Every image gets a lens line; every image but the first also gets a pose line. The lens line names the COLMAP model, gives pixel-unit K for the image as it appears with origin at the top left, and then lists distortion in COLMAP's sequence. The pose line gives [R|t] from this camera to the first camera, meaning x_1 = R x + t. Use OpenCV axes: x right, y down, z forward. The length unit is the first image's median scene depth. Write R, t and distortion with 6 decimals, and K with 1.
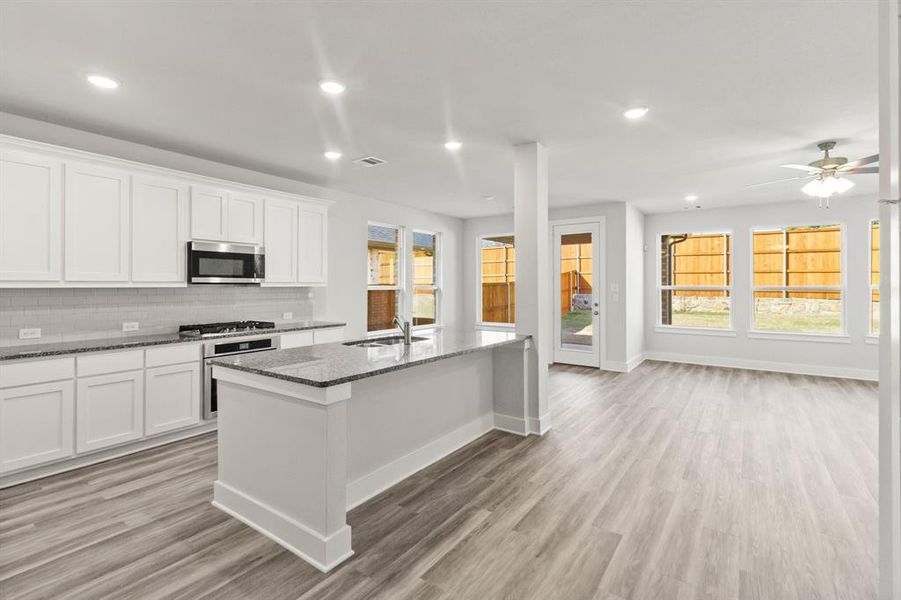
lens RADIAL K [[419.3, 0, 448.4], [0, 419.3, 292.5], [0, 0, 1]] dist [0.003023, 0.000410]
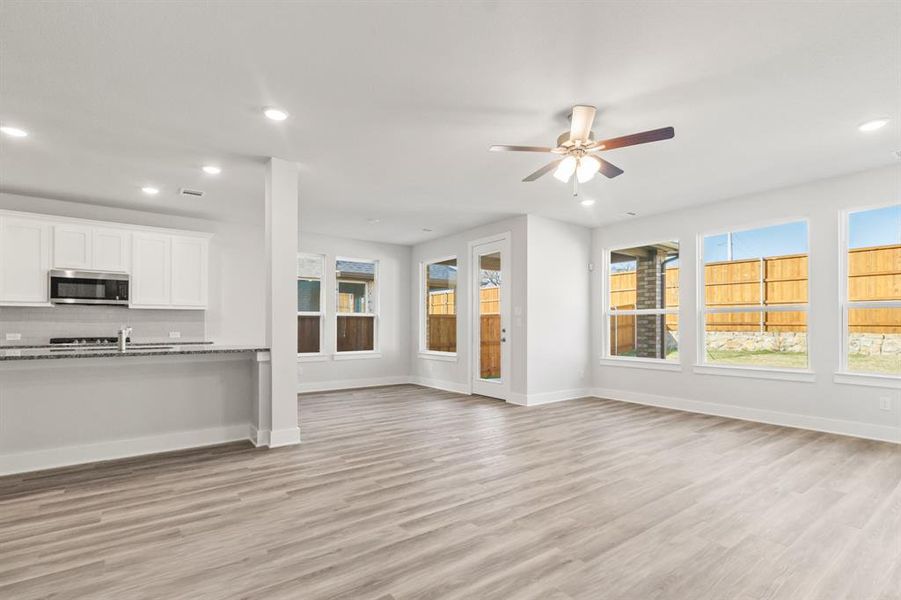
lens RADIAL K [[431.8, 0, 452.3], [0, 431.8, 328.3], [0, 0, 1]] dist [0.003625, 0.000650]
pose [[0.953142, 0.001726, -0.302519, 0.776901], [-0.005512, 0.999917, -0.011663, 0.052269], [0.302474, 0.012783, 0.953072, 0.115069]]
